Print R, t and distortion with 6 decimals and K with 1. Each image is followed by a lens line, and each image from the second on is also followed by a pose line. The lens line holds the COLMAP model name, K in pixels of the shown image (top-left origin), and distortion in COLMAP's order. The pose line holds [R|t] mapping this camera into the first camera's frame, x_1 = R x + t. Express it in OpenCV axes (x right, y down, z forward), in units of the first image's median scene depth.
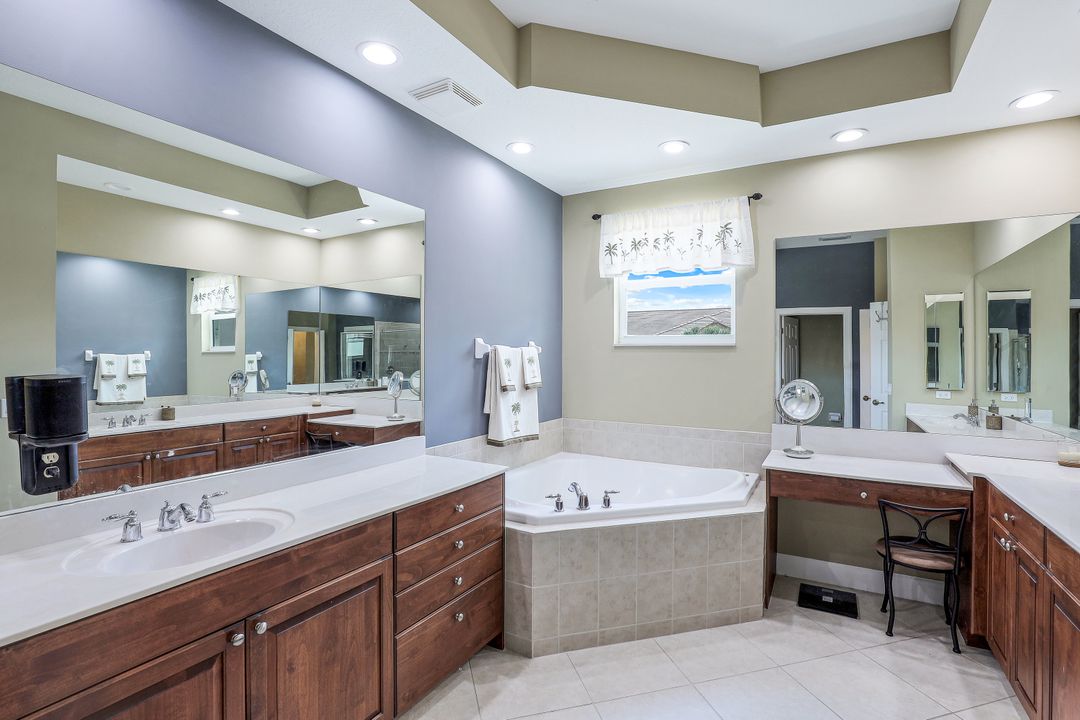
lens RADIAL K [[505.3, 0, 546.7], [0, 505.3, 363.2], [0, 0, 1]] dist [-0.005089, -0.000091]
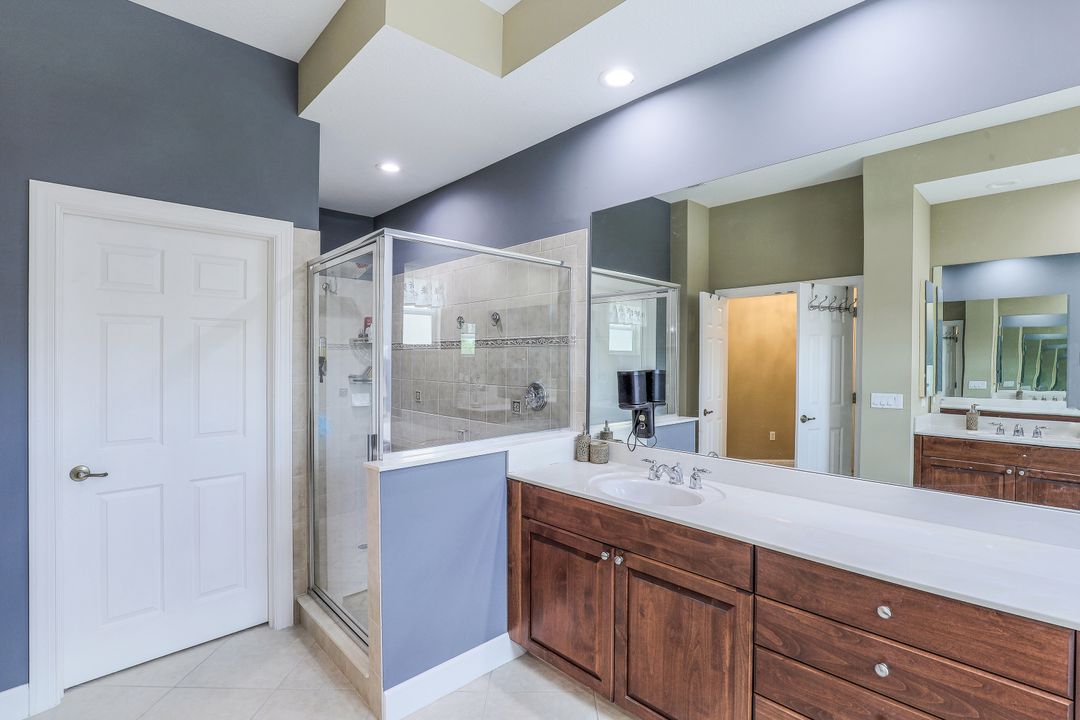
lens RADIAL K [[505.3, 0, 546.5], [0, 505.3, 359.4], [0, 0, 1]] dist [-0.005089, -0.000091]
pose [[-0.285495, -0.002724, -0.958376, 0.679138], [-0.008837, 0.999961, -0.000210, -0.014631], [0.958339, 0.008409, -0.285508, 1.013590]]
